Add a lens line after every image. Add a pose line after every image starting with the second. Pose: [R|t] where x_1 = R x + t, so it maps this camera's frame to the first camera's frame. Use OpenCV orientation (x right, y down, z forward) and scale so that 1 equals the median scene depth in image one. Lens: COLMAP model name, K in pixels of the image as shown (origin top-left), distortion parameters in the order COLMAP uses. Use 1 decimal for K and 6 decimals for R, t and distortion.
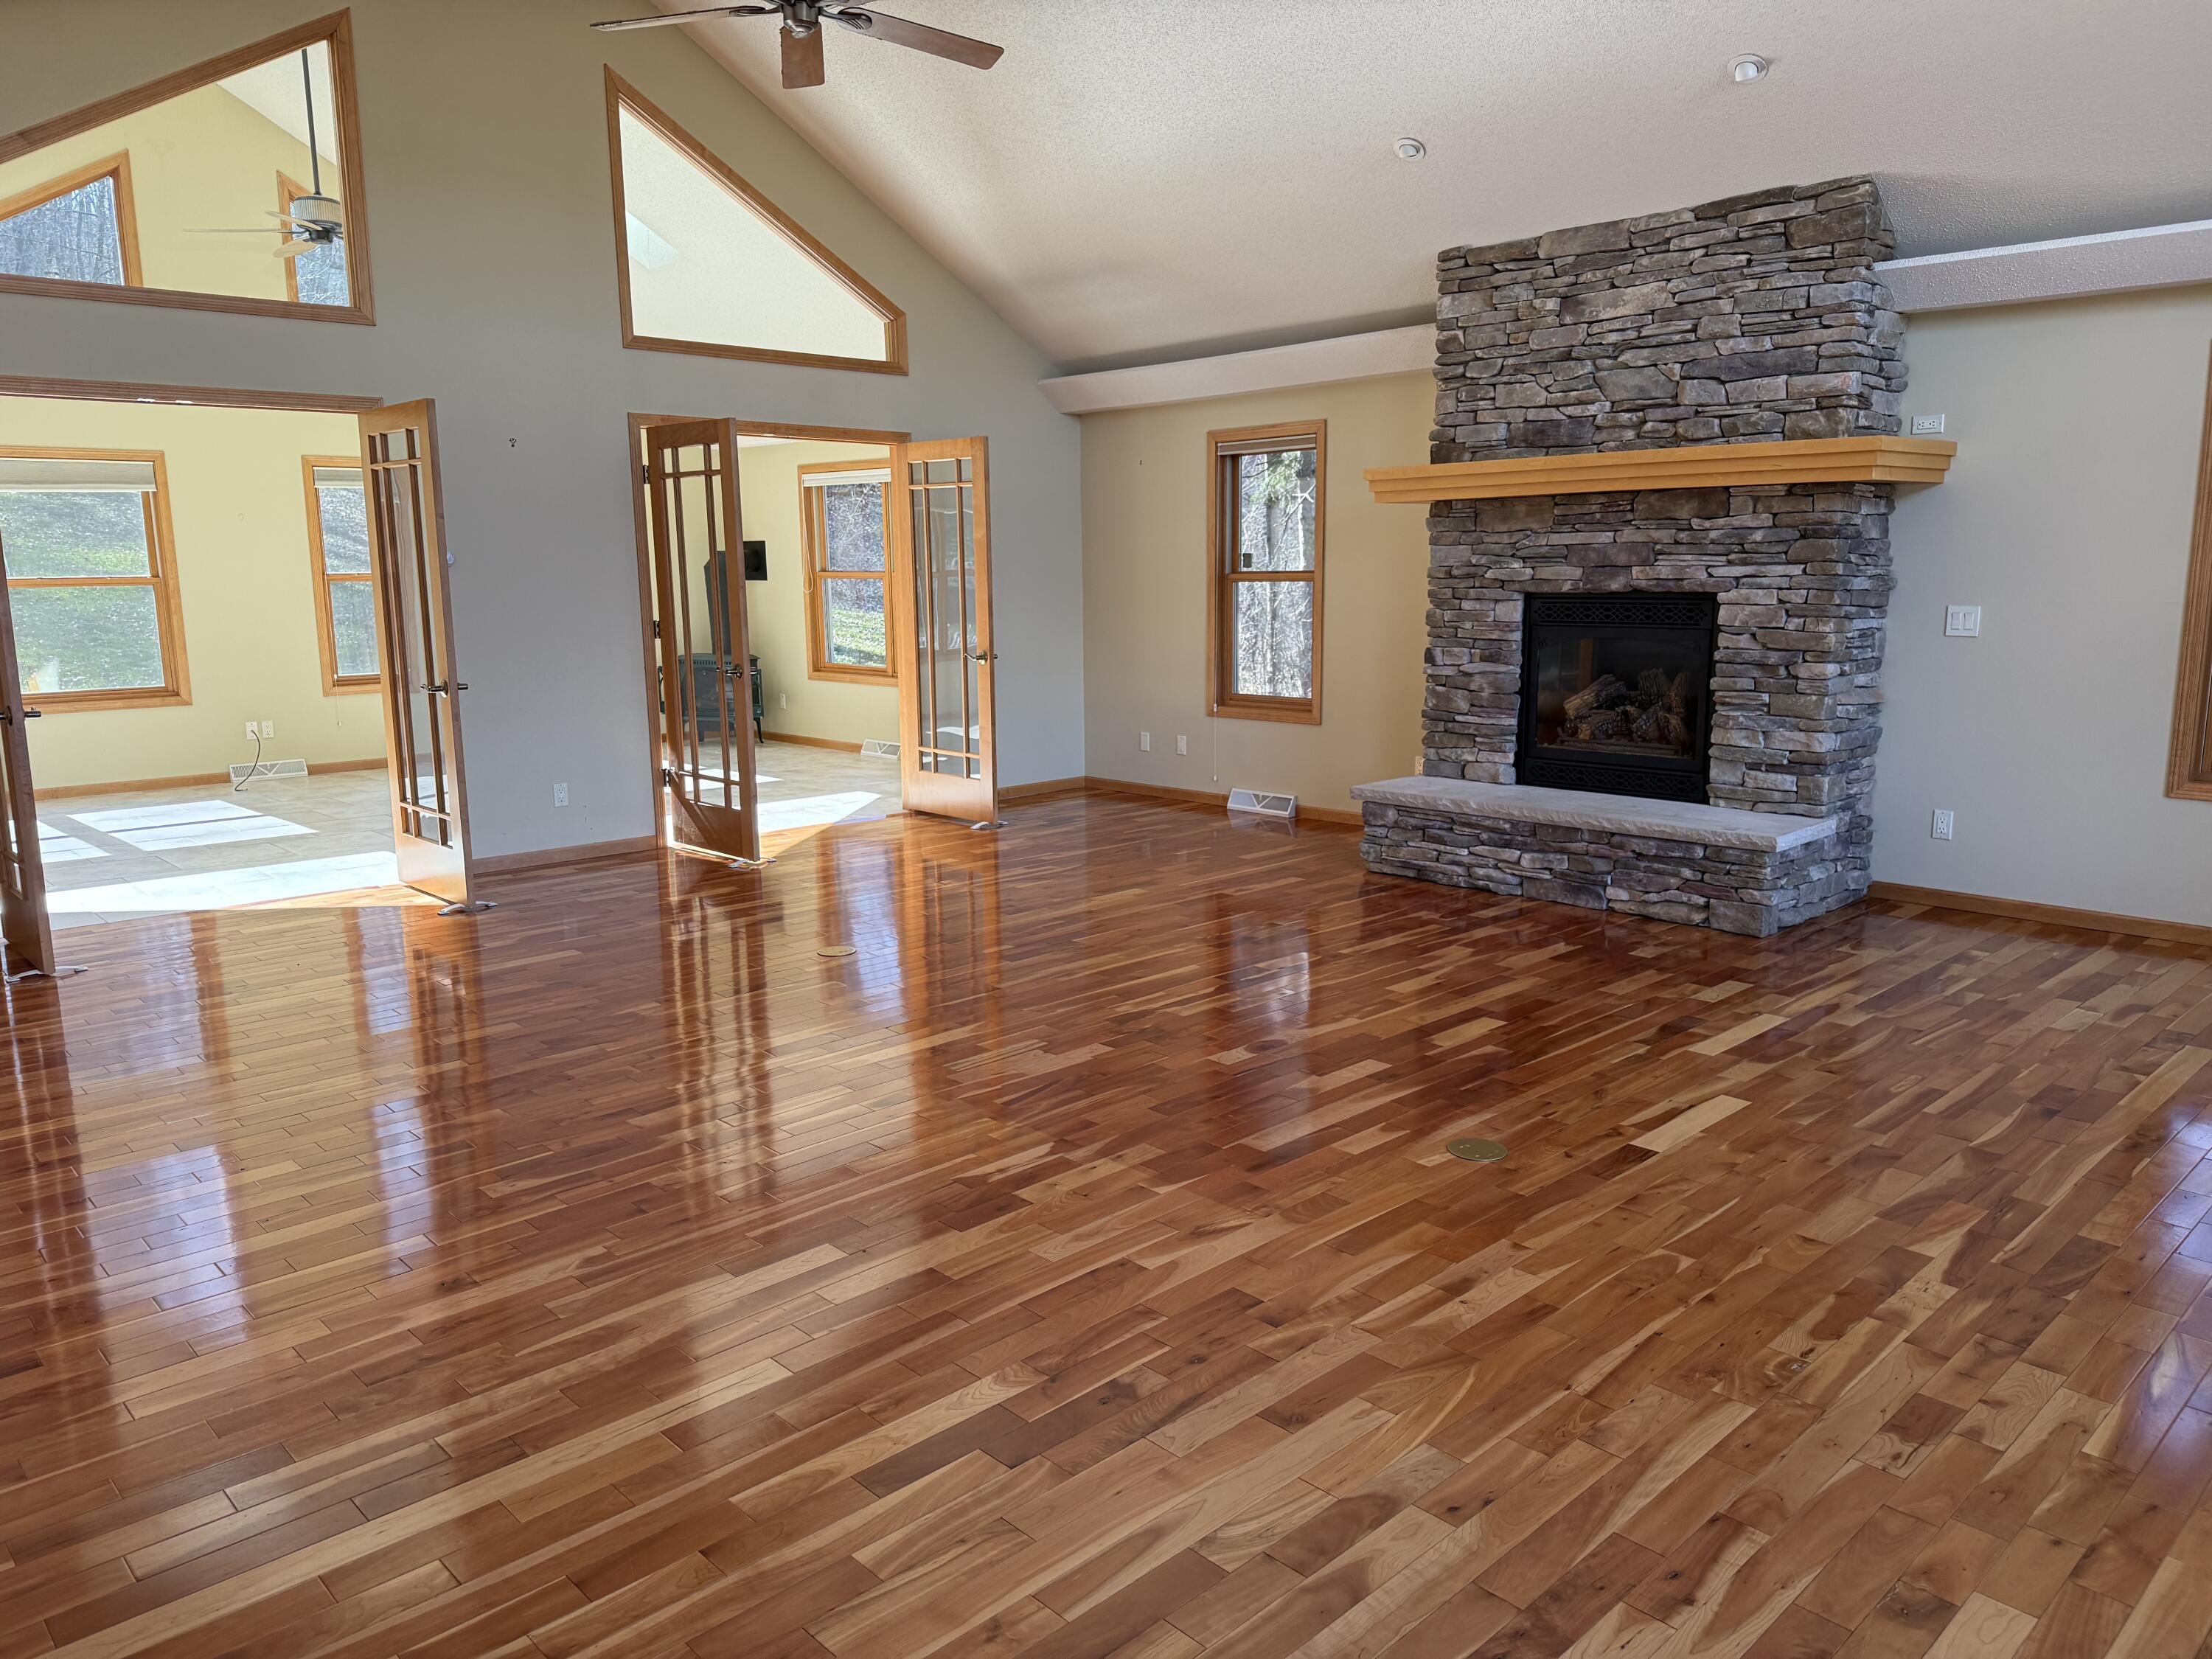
lens RADIAL K [[1557.7, 0, 1108.7], [0, 1557.7, 834.2], [0, 0, 1]] dist [0.050006, -0.008426]
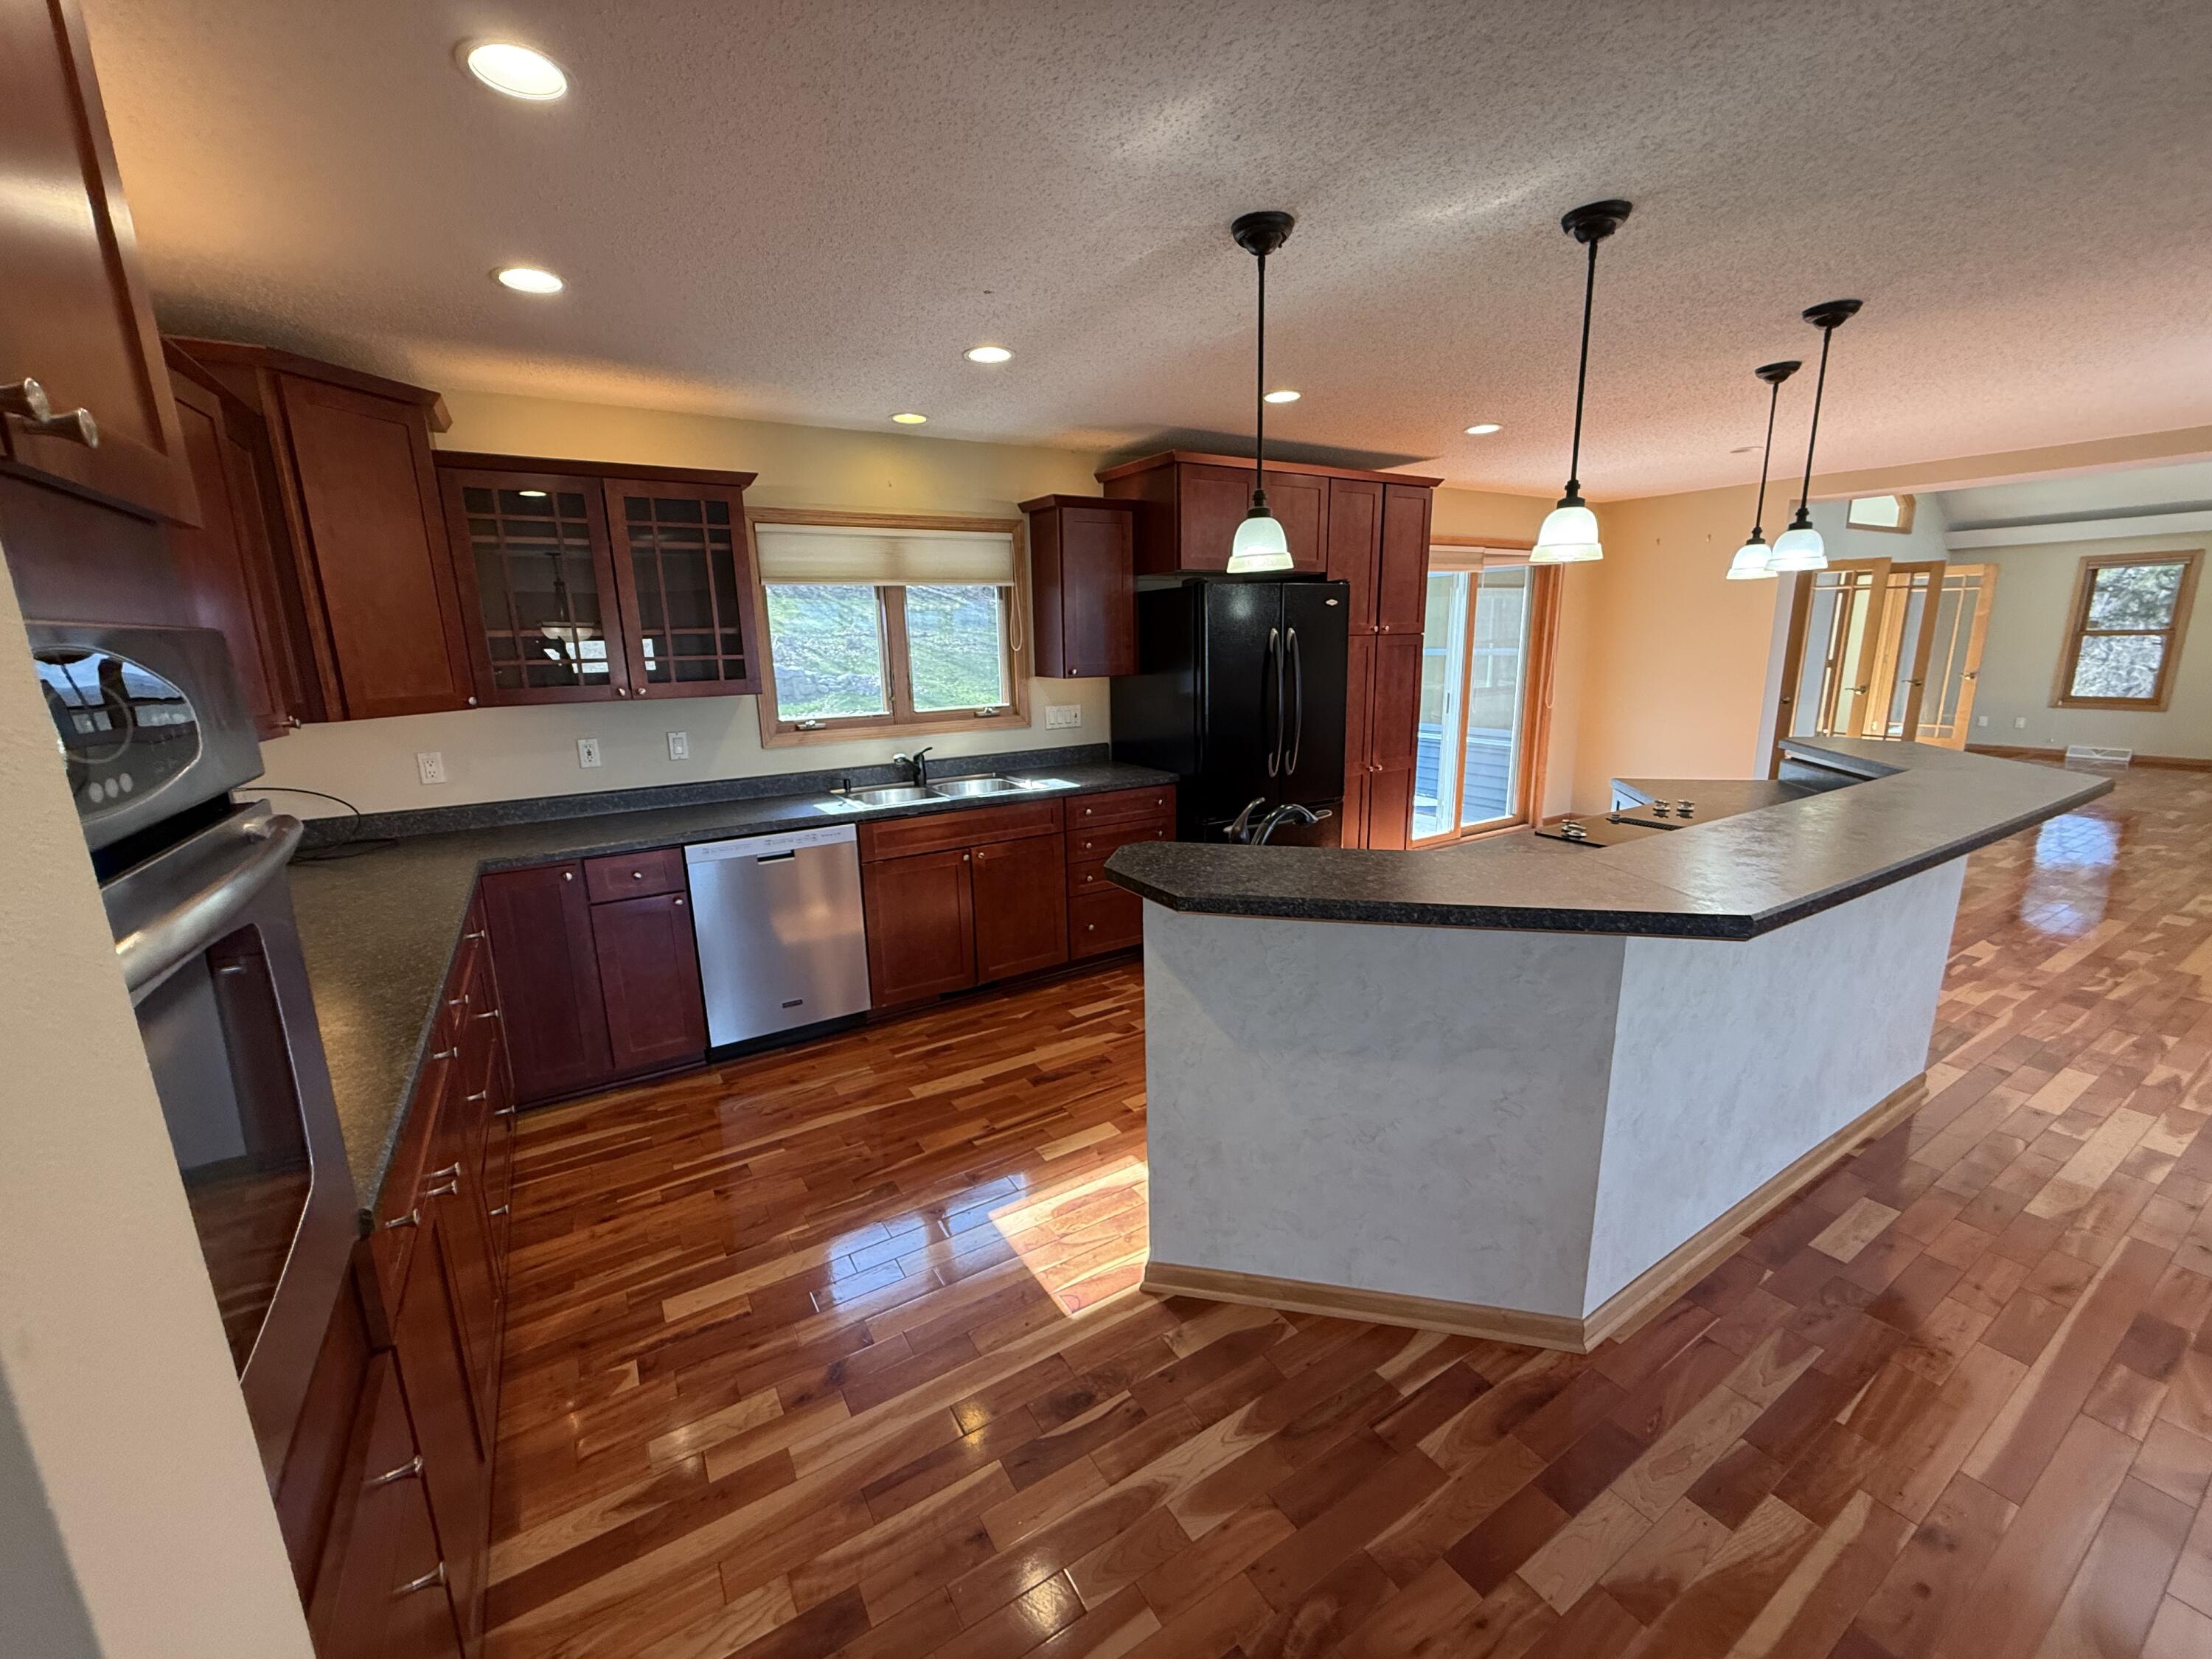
lens RADIAL K [[887.7, 0, 1105.4], [0, 887.7, 828.8], [0, 0, 1]] dist [0.002518, 0.001081]
pose [[0.977611, 0.028114, -0.208532, -0.856627], [-0.018440, 0.998668, 0.048192, 0.041430], [0.209609, -0.043268, 0.976828, -0.316374]]
